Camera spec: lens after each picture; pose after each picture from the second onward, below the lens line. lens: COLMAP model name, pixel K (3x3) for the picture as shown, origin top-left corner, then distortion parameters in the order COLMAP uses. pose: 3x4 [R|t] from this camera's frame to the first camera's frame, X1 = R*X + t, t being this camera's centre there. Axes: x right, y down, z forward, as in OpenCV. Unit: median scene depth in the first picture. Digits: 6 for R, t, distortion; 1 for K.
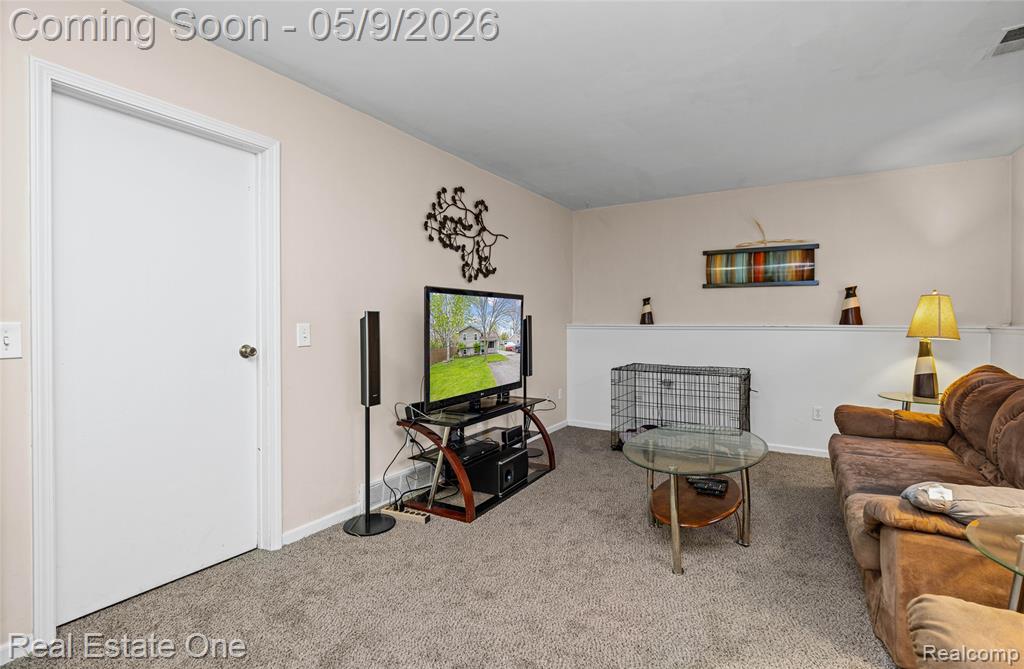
lens RADIAL K [[496.5, 0, 519.7], [0, 496.5, 324.1], [0, 0, 1]] dist [0.000658, -0.000206]
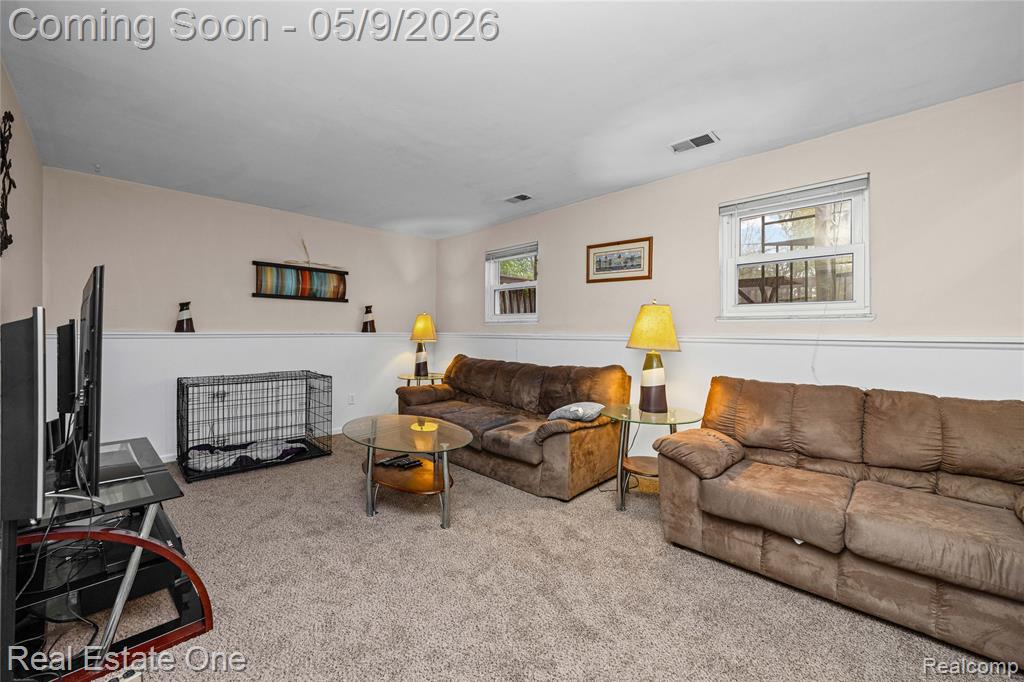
lens RADIAL K [[413.7, 0, 506.9], [0, 413.7, 334.8], [0, 0, 1]] dist [0.001551, 0.000058]
pose [[0.245670, -0.005580, 0.969337, -0.408706], [0.001828, 0.999984, 0.005294, 0.001911], [-0.969352, 0.000472, 0.245677, 0.361524]]
